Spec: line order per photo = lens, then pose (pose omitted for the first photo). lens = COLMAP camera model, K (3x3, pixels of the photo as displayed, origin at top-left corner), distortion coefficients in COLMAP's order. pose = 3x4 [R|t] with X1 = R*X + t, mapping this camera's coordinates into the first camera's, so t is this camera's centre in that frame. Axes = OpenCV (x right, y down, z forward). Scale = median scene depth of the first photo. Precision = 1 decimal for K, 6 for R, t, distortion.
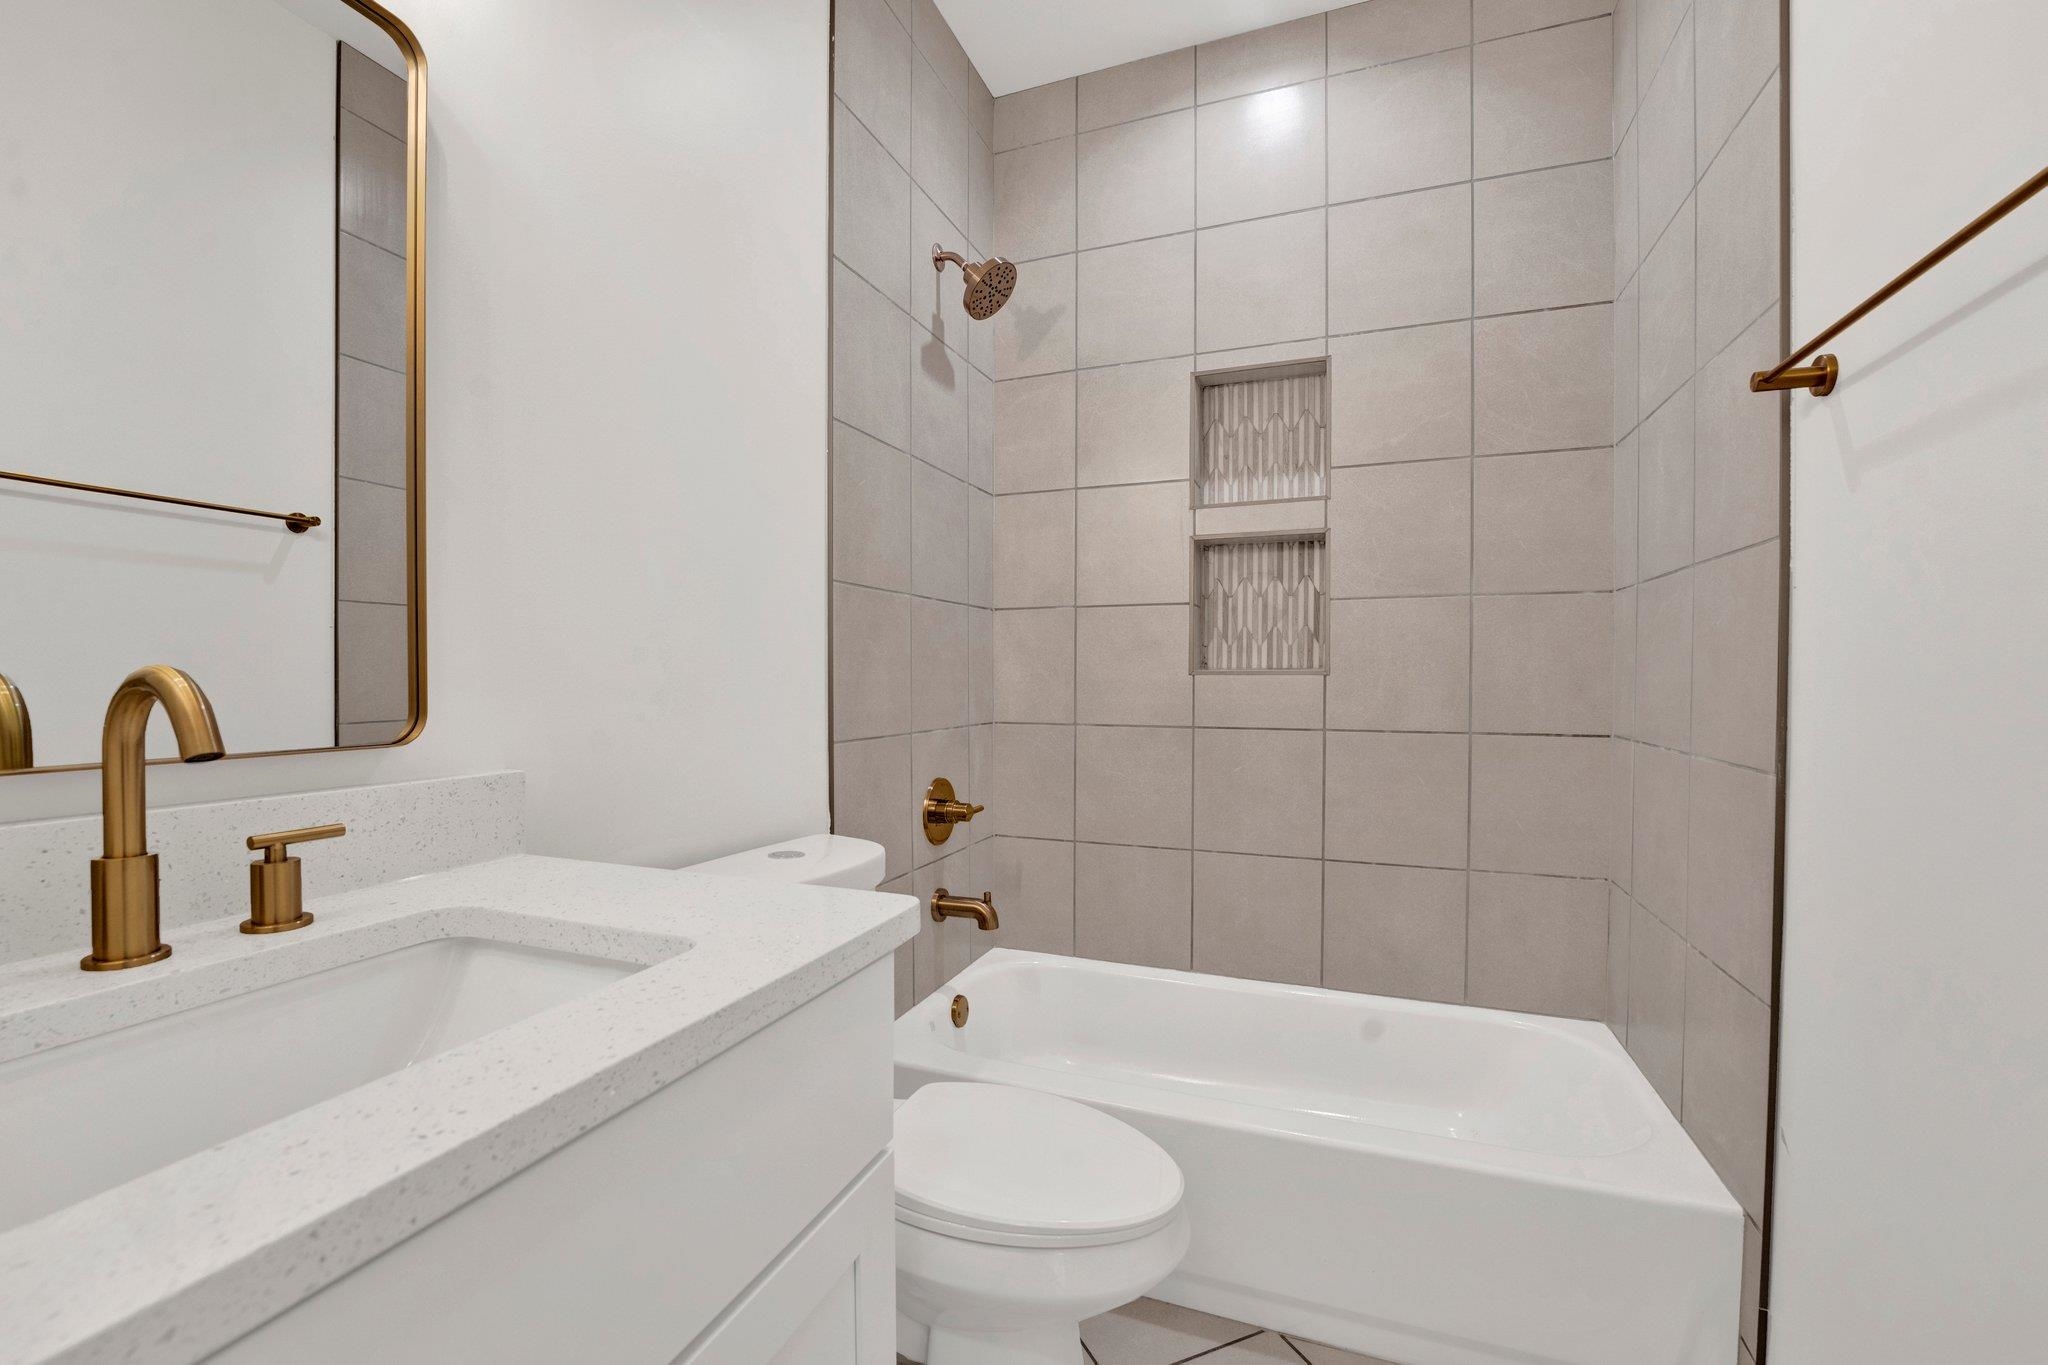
lens RADIAL K [[874.1, 0, 1004.0], [0, 874.1, 688.7], [0, 0, 1]] dist [-0.025676, 0.003671]
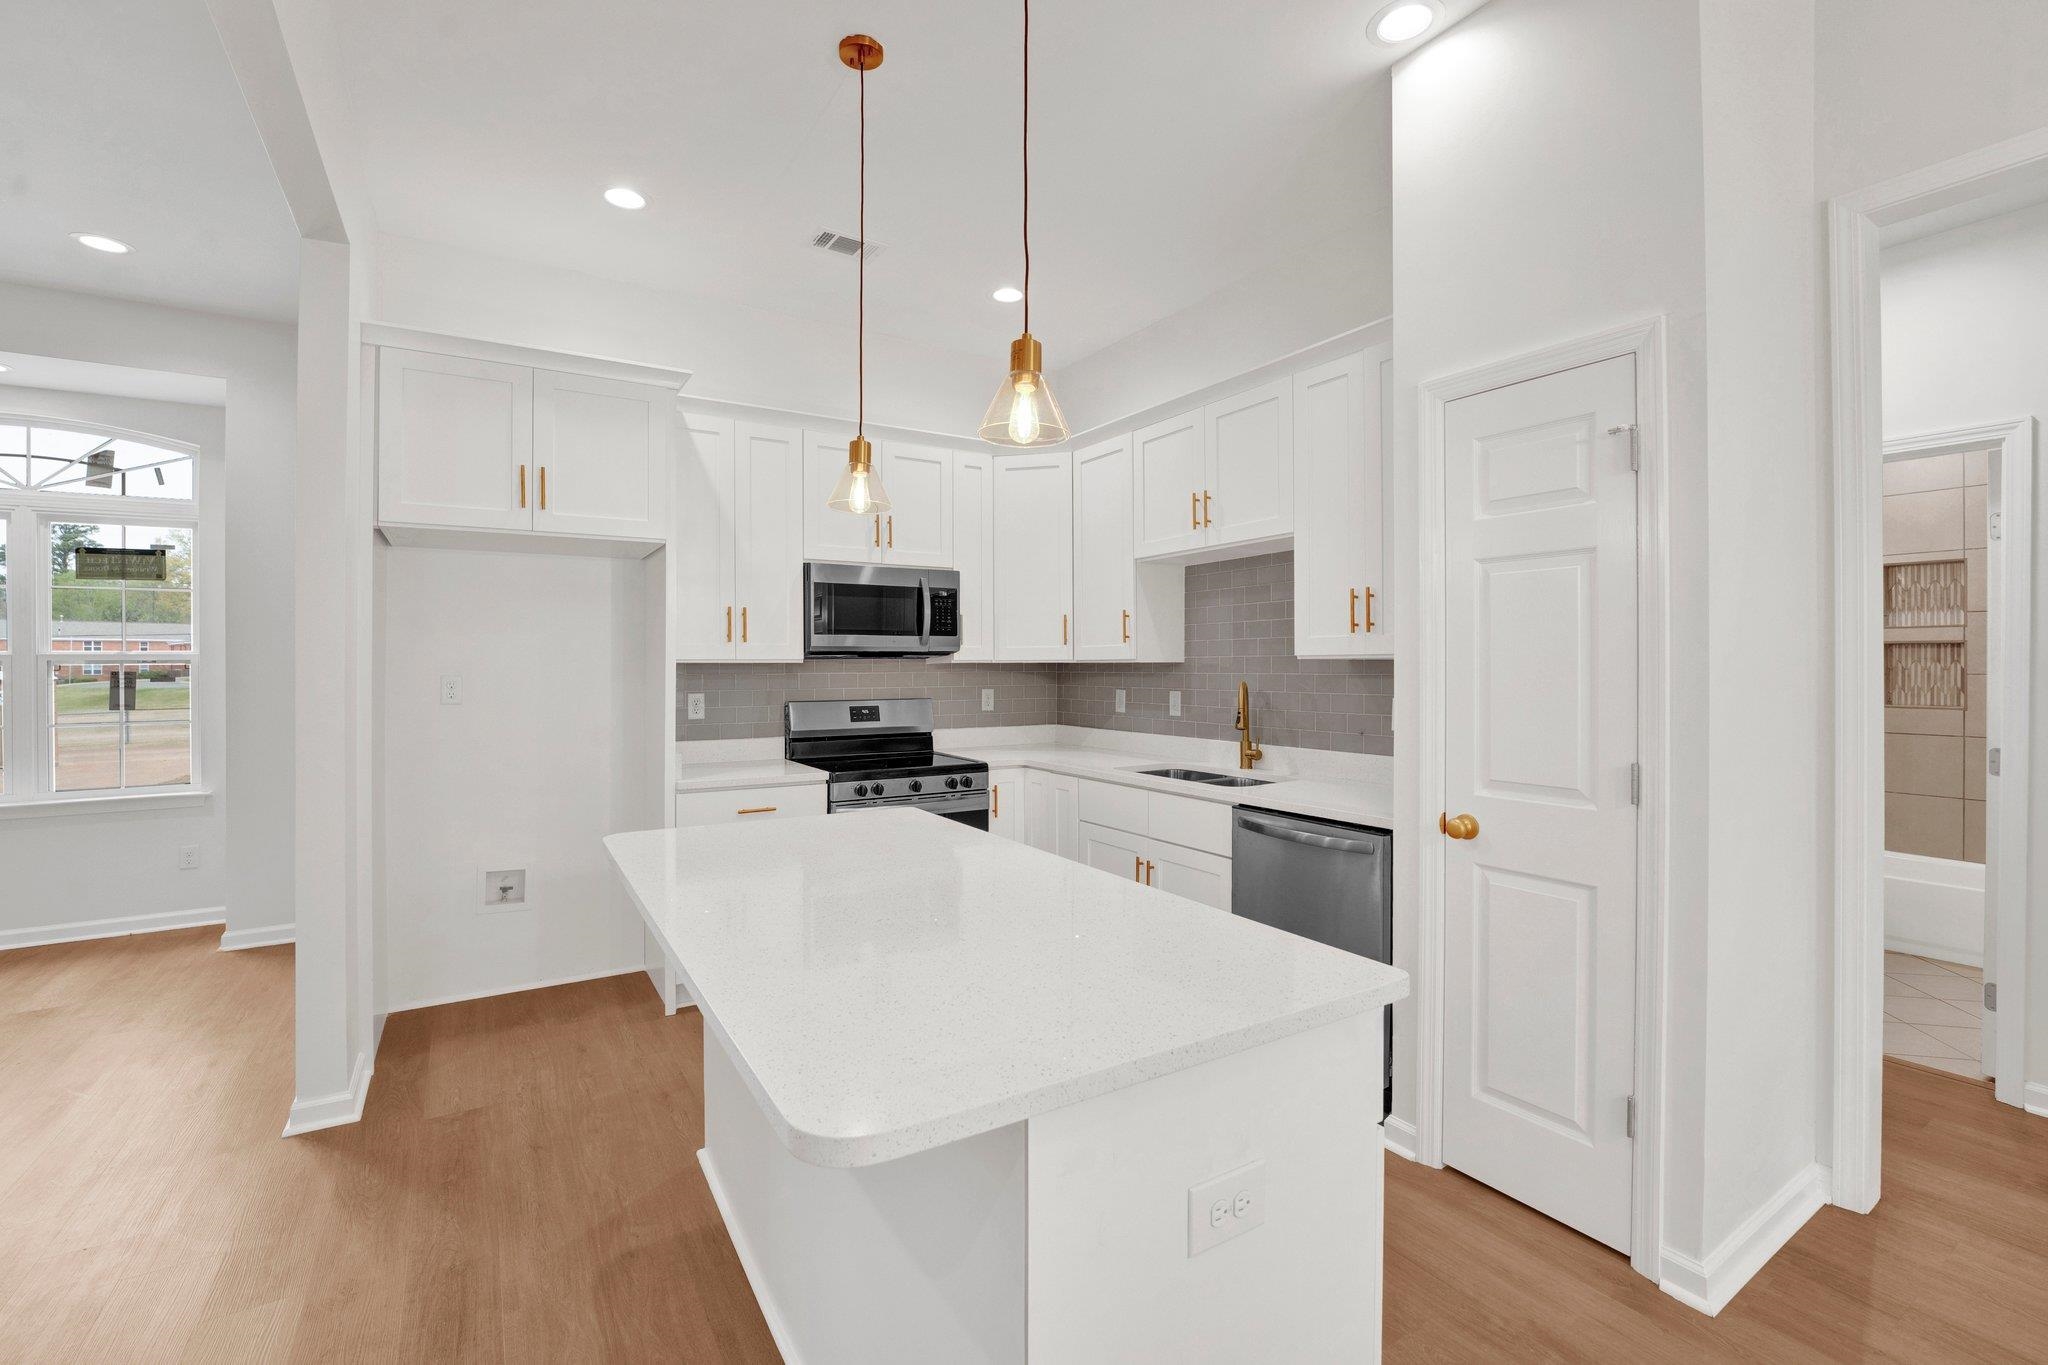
lens RADIAL K [[874.1, 0, 1003.2], [0, 874.1, 665.9], [0, 0, 1]] dist [-0.025676, 0.003671]
pose [[0.834466, -0.009702, -0.550974, -0.423773], [0.001290, 0.999877, -0.015653, -0.086728], [0.551058, 0.012351, 0.834376, -1.913639]]
